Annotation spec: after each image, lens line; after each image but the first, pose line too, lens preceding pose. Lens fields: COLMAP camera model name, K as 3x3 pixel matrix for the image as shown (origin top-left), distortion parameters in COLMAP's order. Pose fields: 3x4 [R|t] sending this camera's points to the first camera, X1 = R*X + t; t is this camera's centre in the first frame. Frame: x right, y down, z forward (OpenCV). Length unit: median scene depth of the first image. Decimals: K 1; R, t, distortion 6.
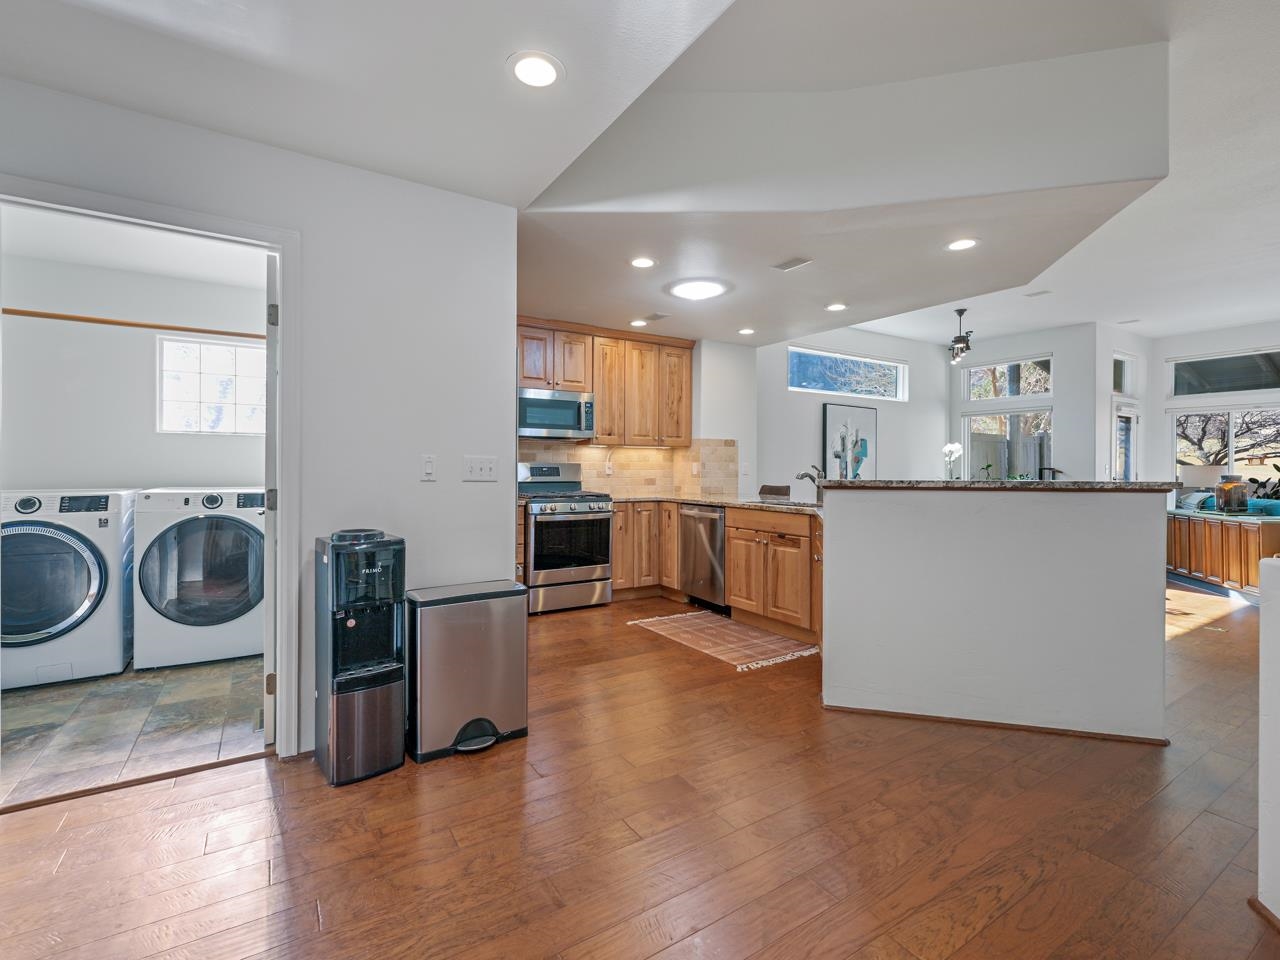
lens RADIAL K [[578.5, 0, 635.6], [0, 578.5, 470.0], [0, 0, 1]] dist [0.001633, -0.000099]
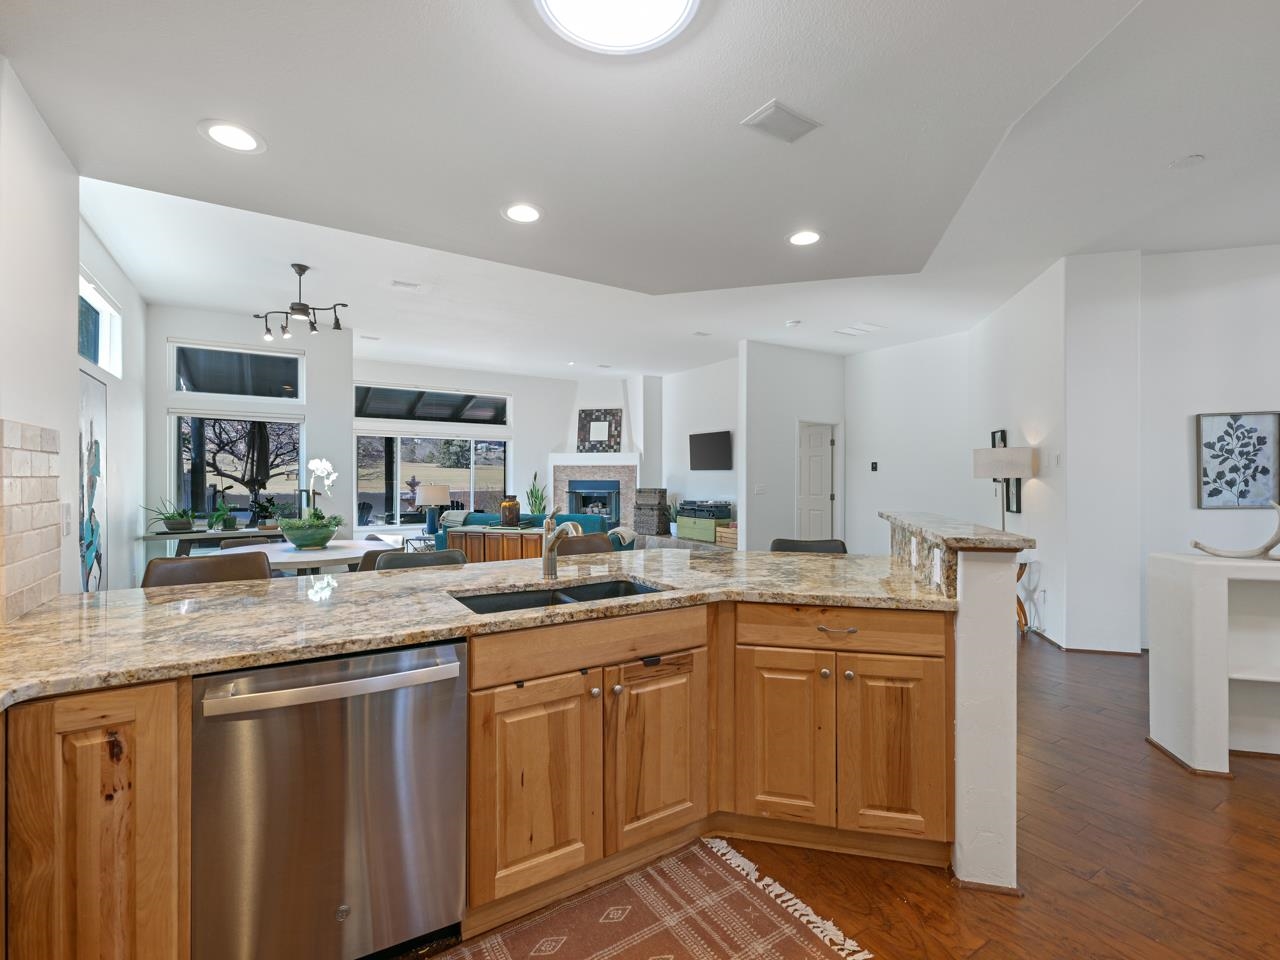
lens RADIAL K [[578.5, 0, 636.8], [0, 578.5, 480.8], [0, 0, 1]] dist [0.001633, -0.000099]
pose [[0.008729, -0.006484, 0.999941, -0.213172], [0.003274, 0.999974, 0.006456, -0.035639], [-0.999957, 0.003217, 0.008750, 0.965036]]
